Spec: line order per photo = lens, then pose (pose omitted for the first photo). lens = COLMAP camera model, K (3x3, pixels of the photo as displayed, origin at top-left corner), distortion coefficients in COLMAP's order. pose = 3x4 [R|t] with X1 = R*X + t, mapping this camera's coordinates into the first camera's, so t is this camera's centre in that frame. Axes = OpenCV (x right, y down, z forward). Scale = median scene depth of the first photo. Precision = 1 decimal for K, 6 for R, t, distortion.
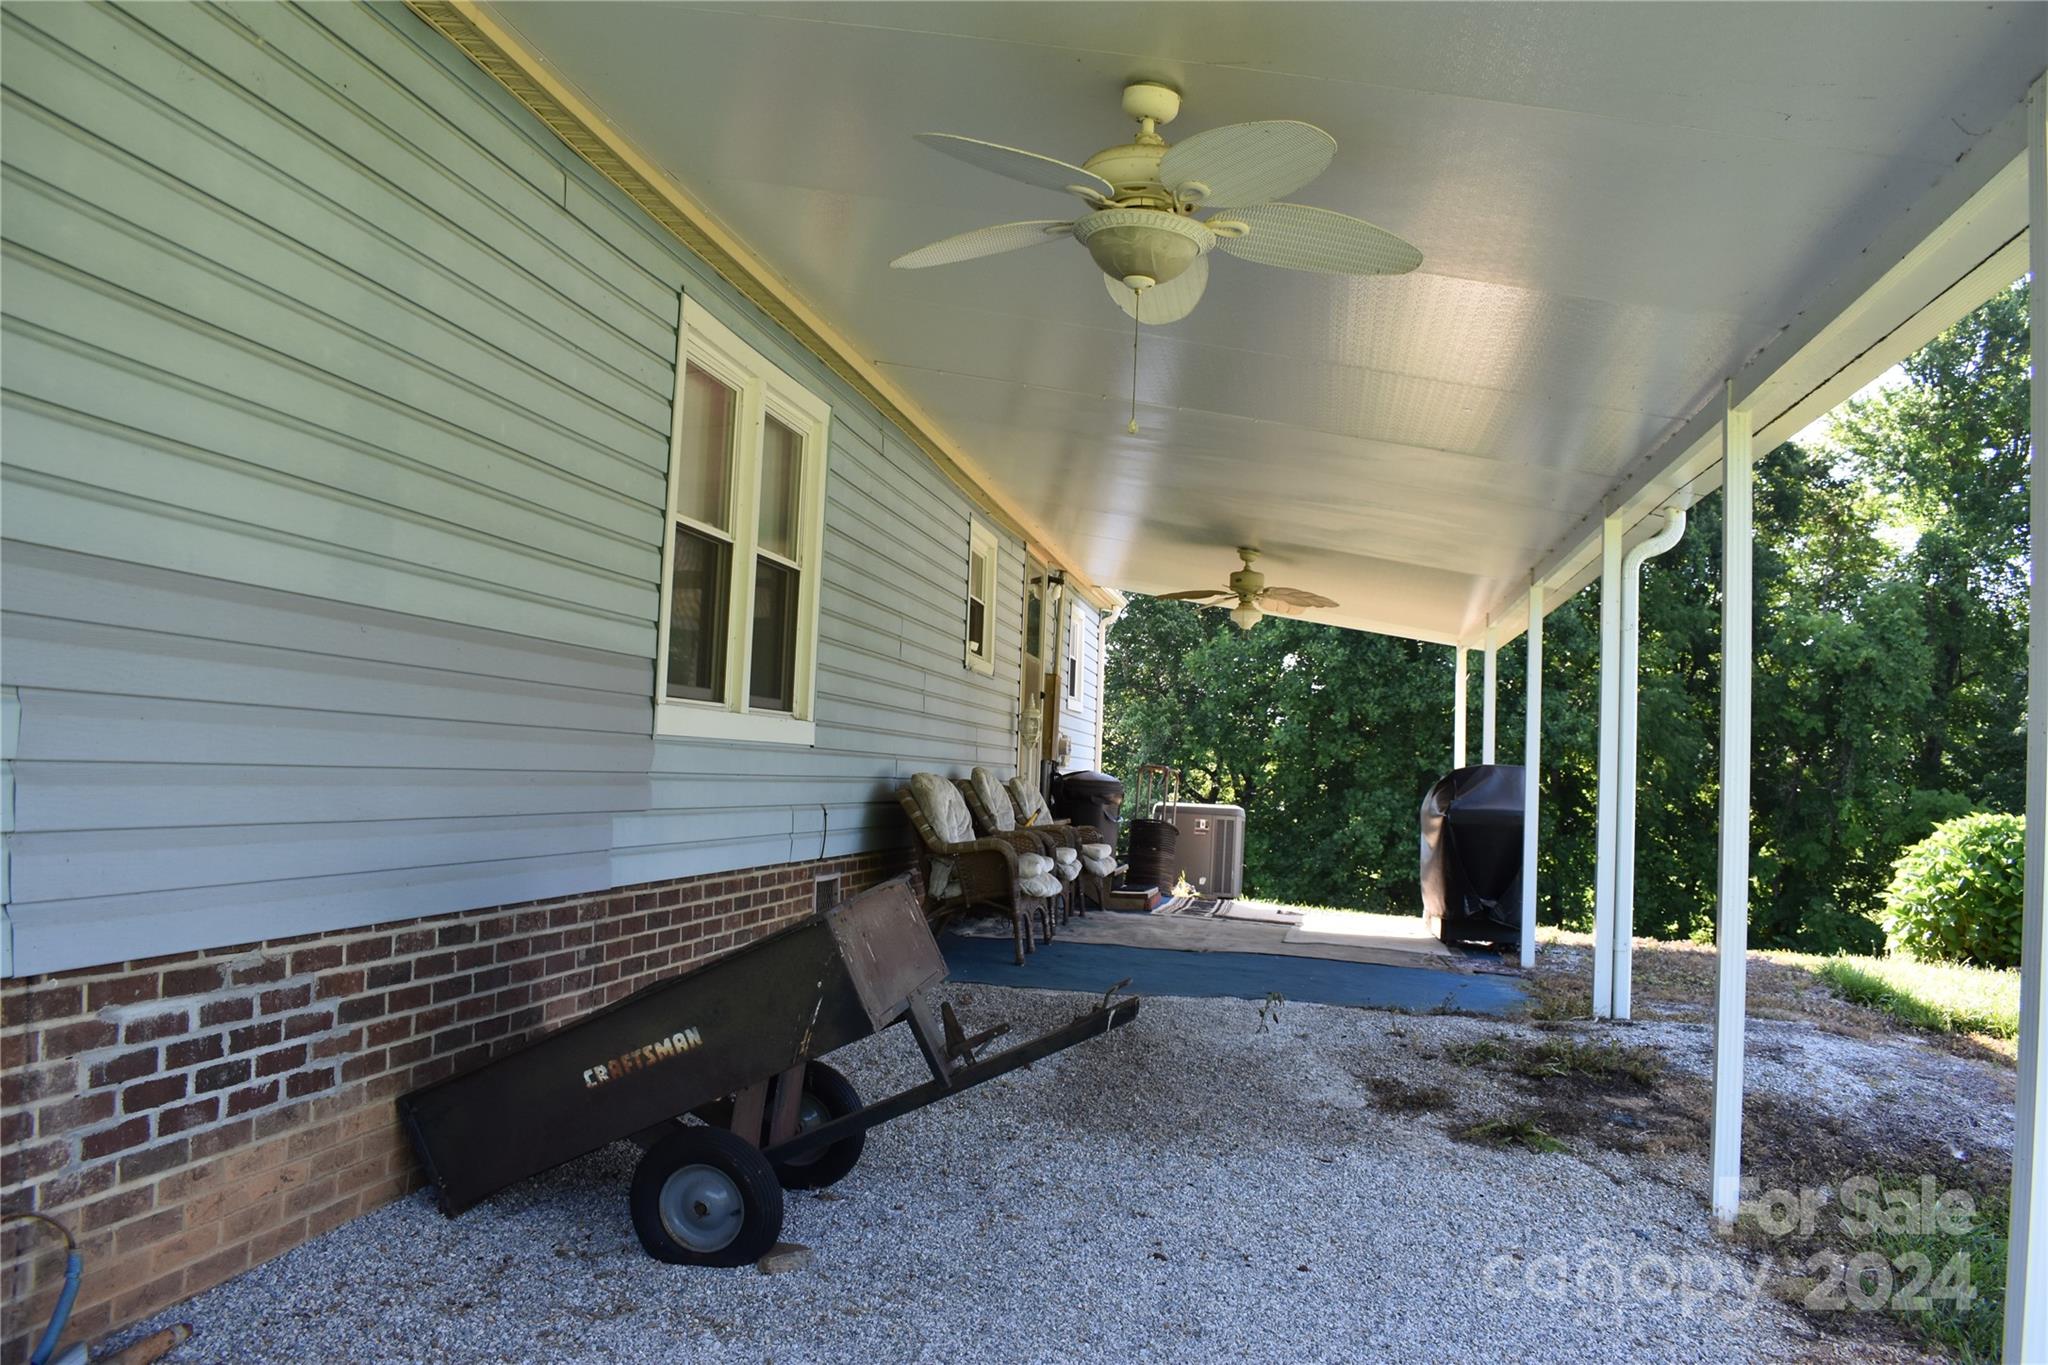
lens RADIAL K [[1645.5, 0, 1024.0], [0, 1645.5, 682.5], [0, 0, 1]] dist [-0.089121, 0.010123]
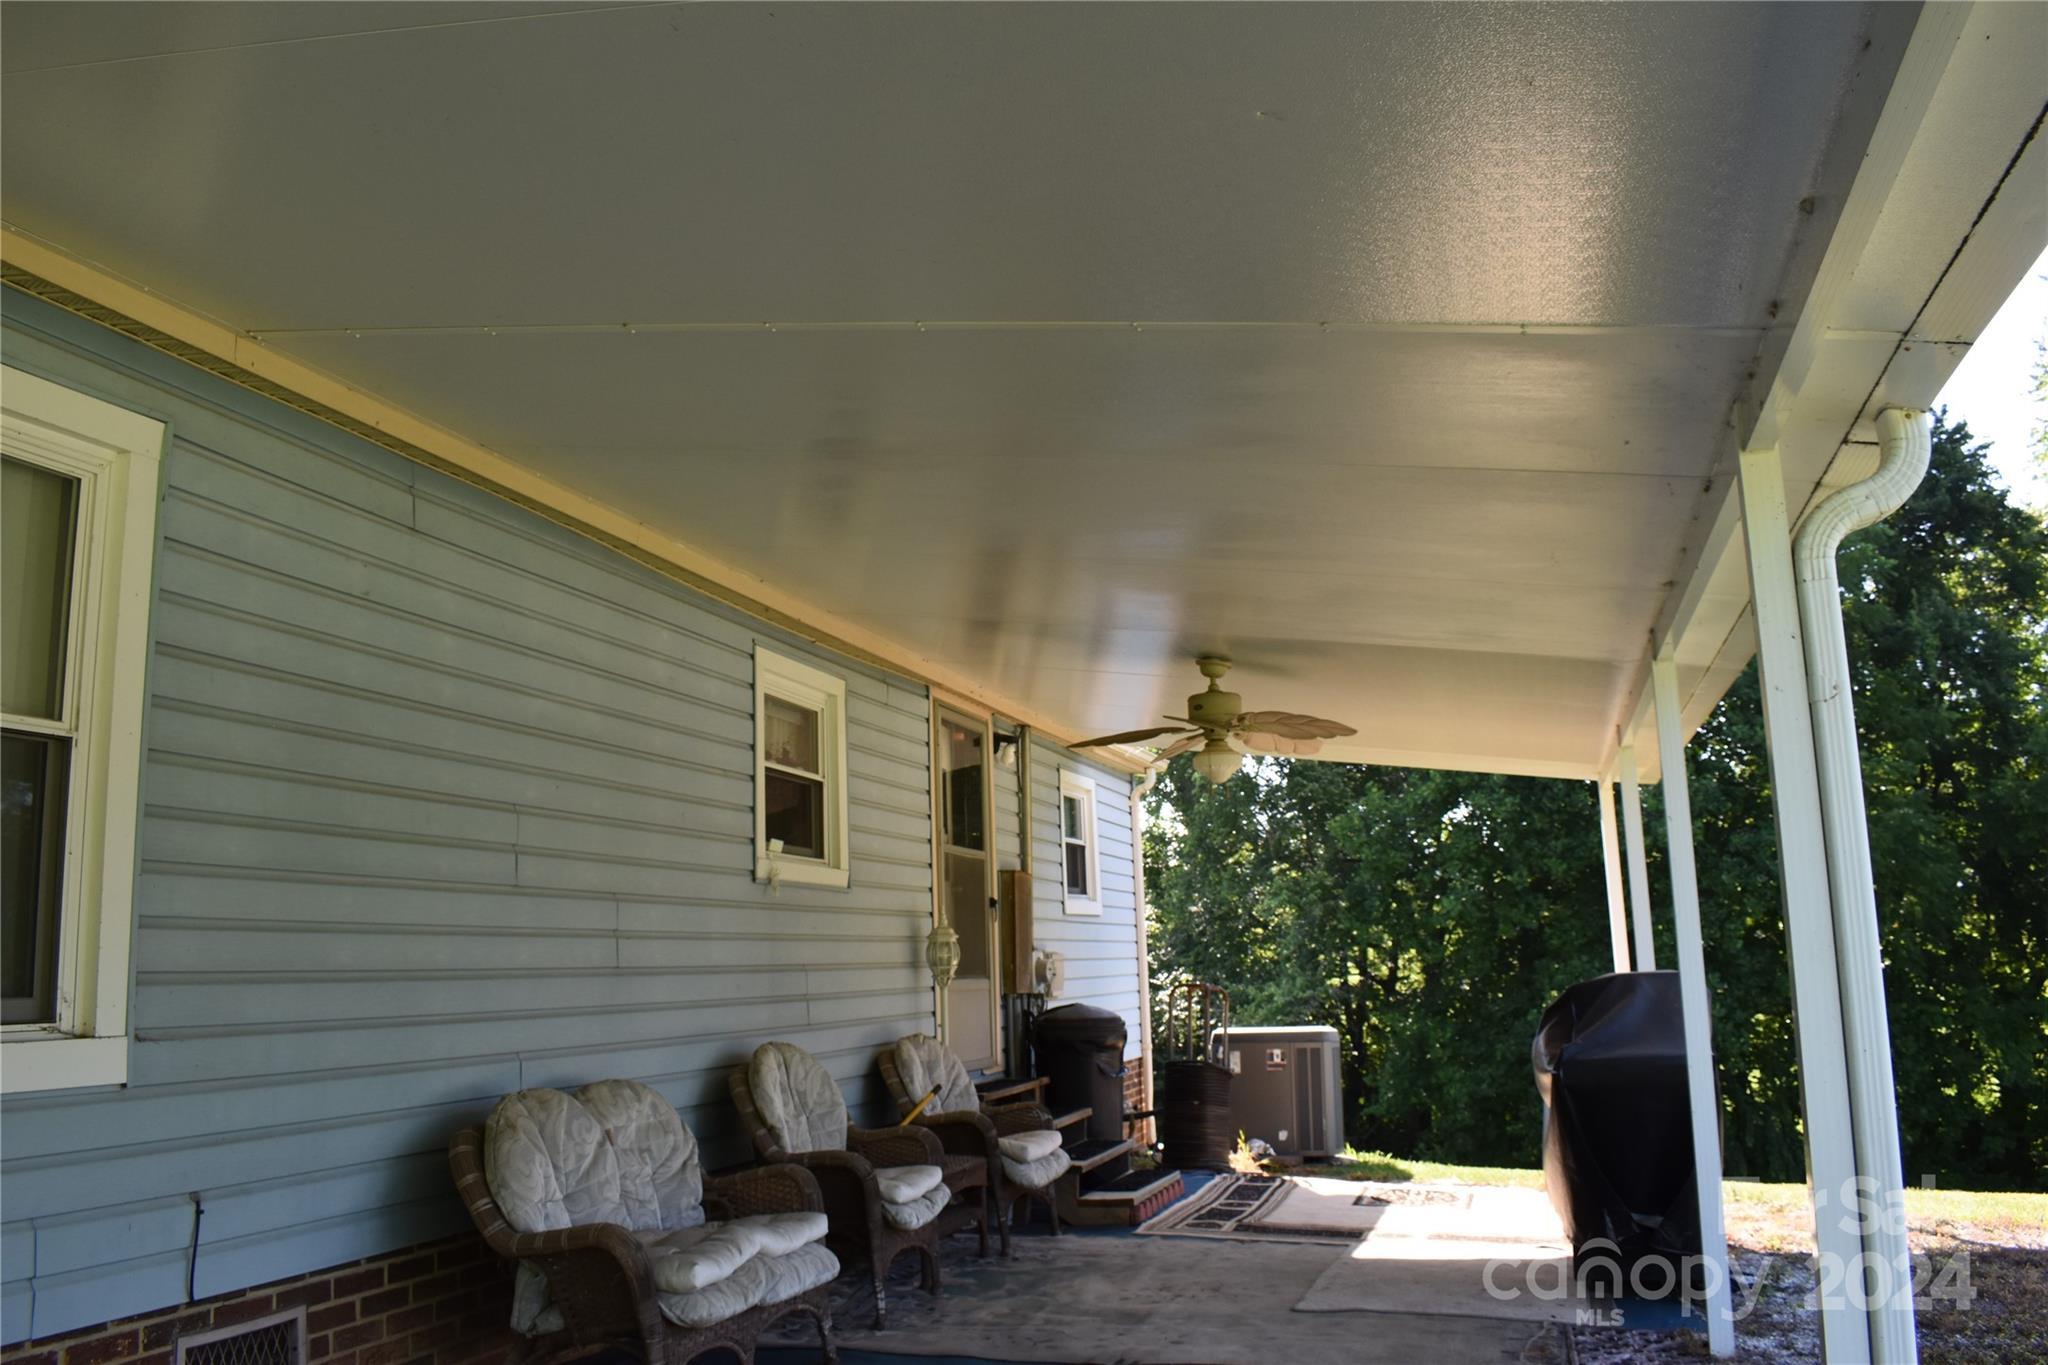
lens RADIAL K [[1645.5, 0, 1024.0], [0, 1645.5, 682.5], [0, 0, 1]] dist [-0.089121, 0.010123]
pose [[0.988850, -0.094434, -0.115146, 0.104129], [0.080922, 0.989846, -0.116859, -0.002165], [0.125012, 0.106238, 0.986451, 0.272948]]
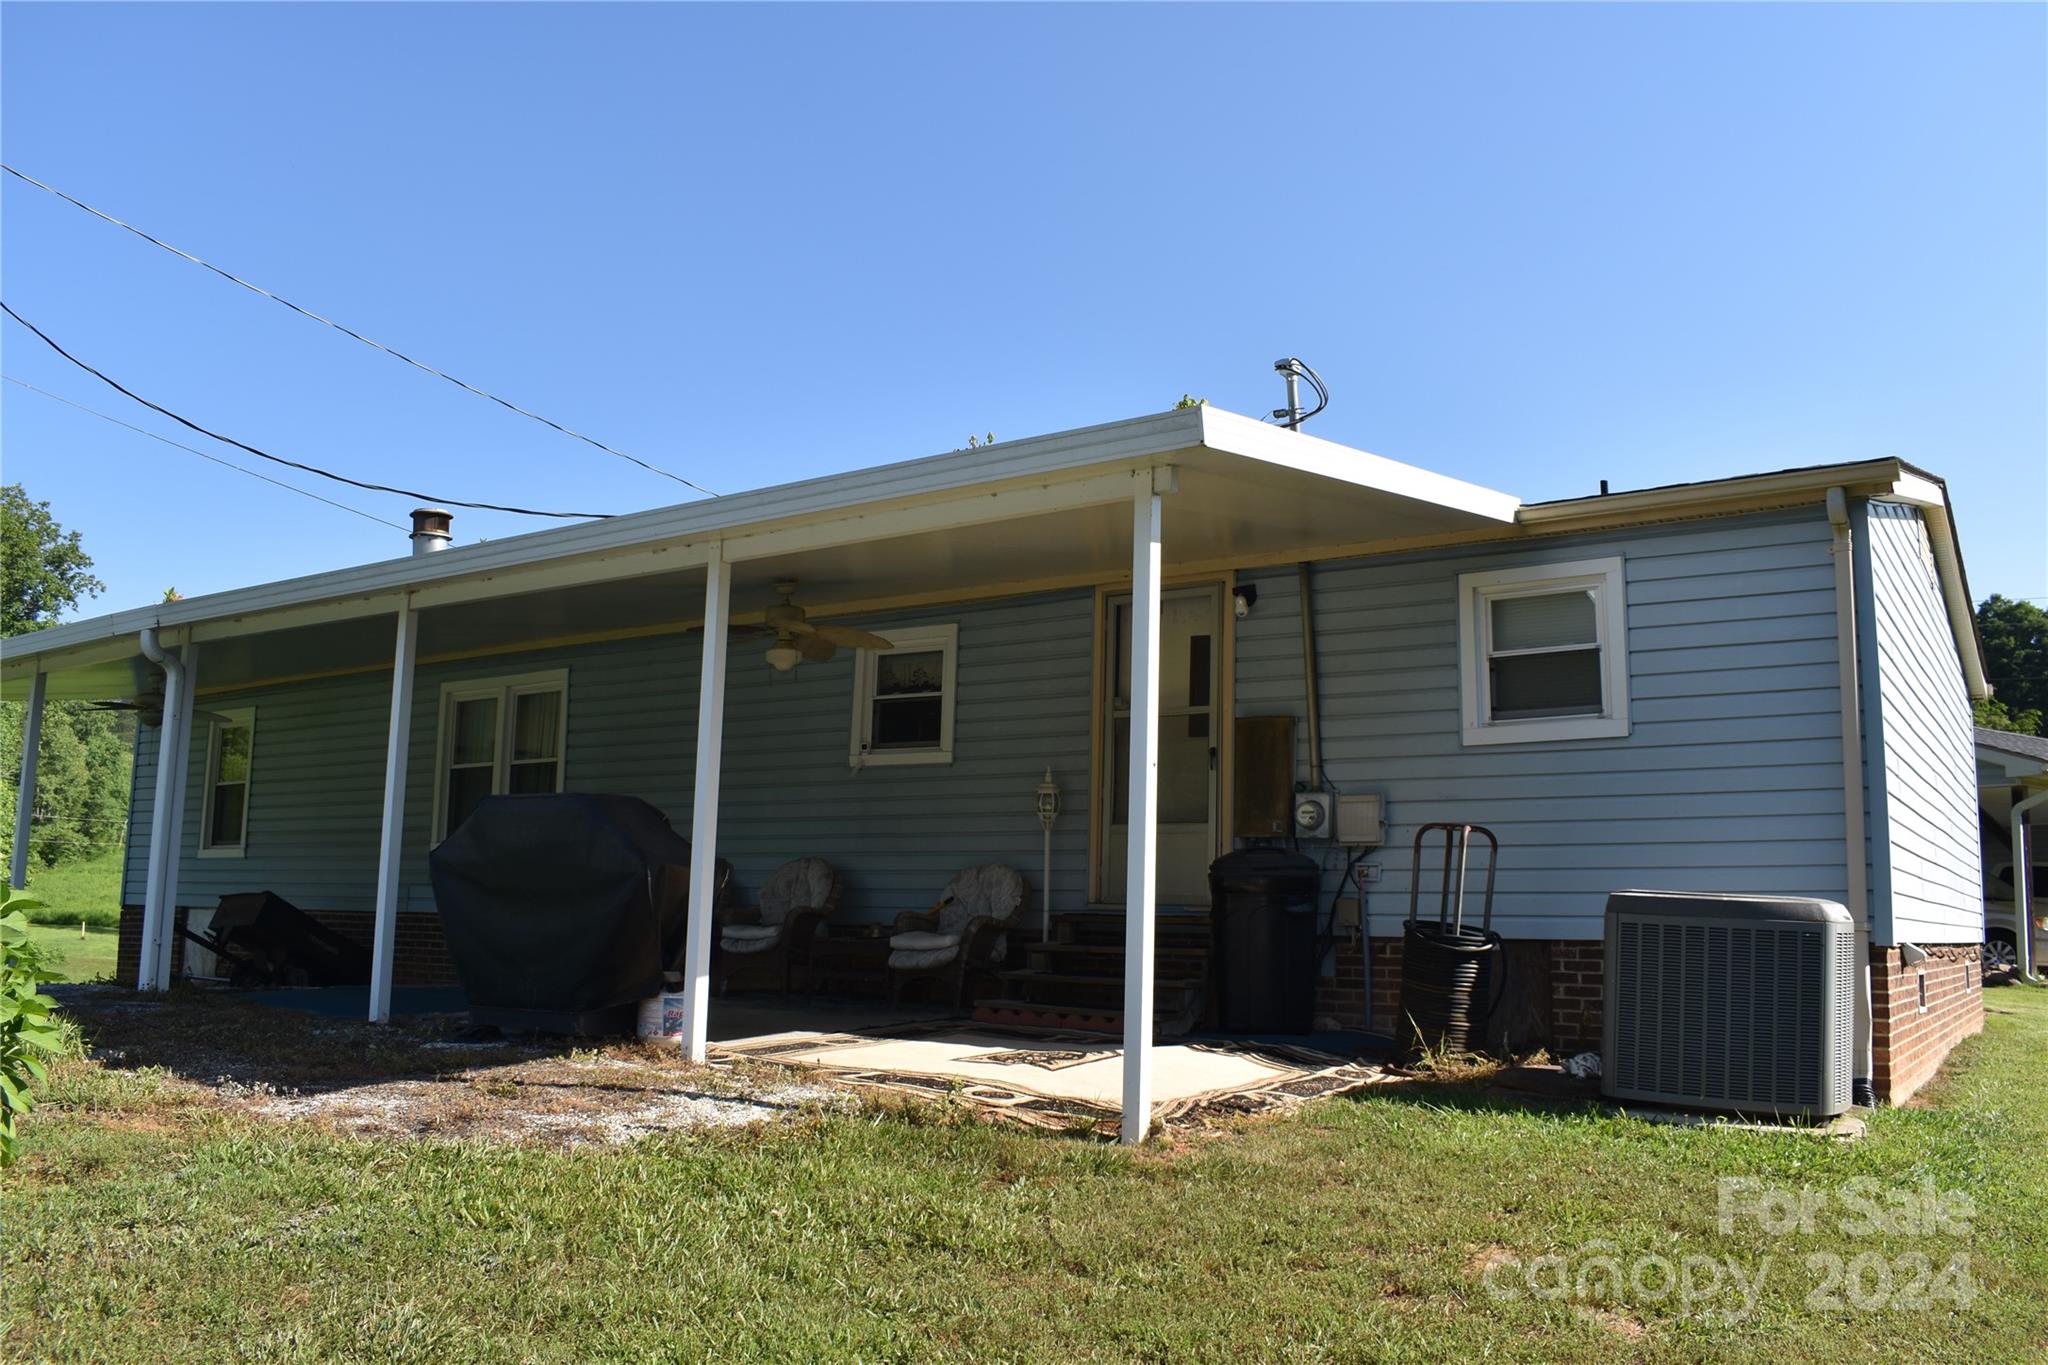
lens RADIAL K [[1645.5, 0, 1024.0], [0, 1645.5, 682.5], [0, 0, 1]] dist [-0.089121, 0.010123]
pose [[-0.409352, -0.222719, -0.884775, 0.678029], [-0.005676, 0.970351, -0.241635, 0.150943], [0.912359, -0.093891, -0.398479, 1.147629]]
